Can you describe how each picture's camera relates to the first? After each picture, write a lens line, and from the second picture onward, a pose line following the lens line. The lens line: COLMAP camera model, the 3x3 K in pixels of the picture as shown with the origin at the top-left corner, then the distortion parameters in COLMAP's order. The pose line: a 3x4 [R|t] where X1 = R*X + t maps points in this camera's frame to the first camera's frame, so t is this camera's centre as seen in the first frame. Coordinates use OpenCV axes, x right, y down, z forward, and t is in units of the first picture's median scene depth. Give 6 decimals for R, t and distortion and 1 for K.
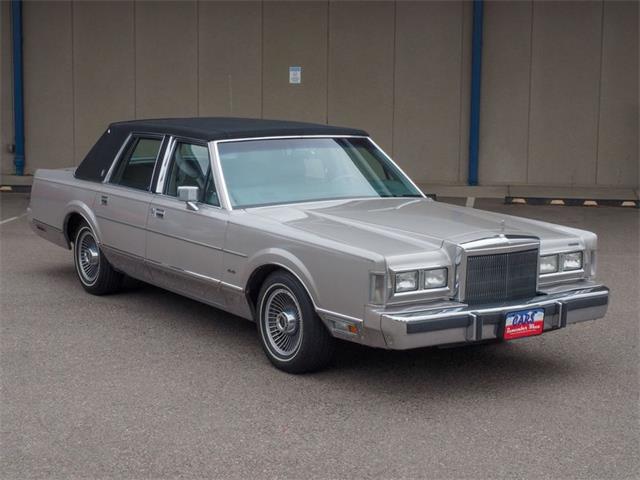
lens RADIAL K [[1184.3, 0, 306.7], [0, 1184.3, 239.2], [0, 0, 1]] dist [-0.022722, -0.002480]
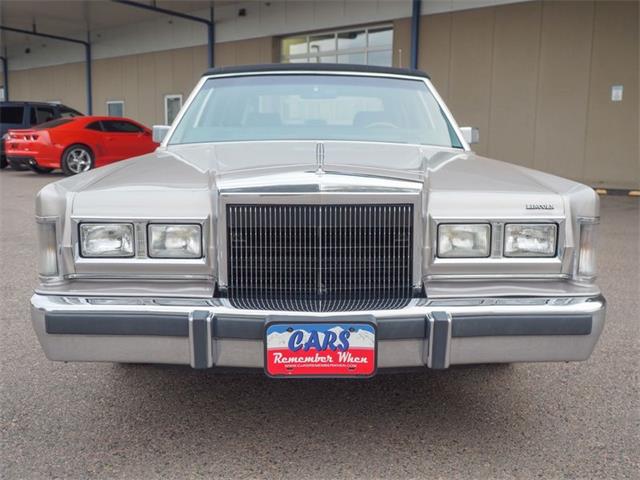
lens RADIAL K [[667.3, 0, 322.2], [0, 667.3, 237.3], [0, 0, 1]] dist [0.002078, -0.000088]
pose [[0.833432, 0.080081, -0.546790, 0.324753], [-0.075072, 0.996679, 0.031543, 0.016045], [0.547500, 0.014760, 0.836676, 0.752766]]
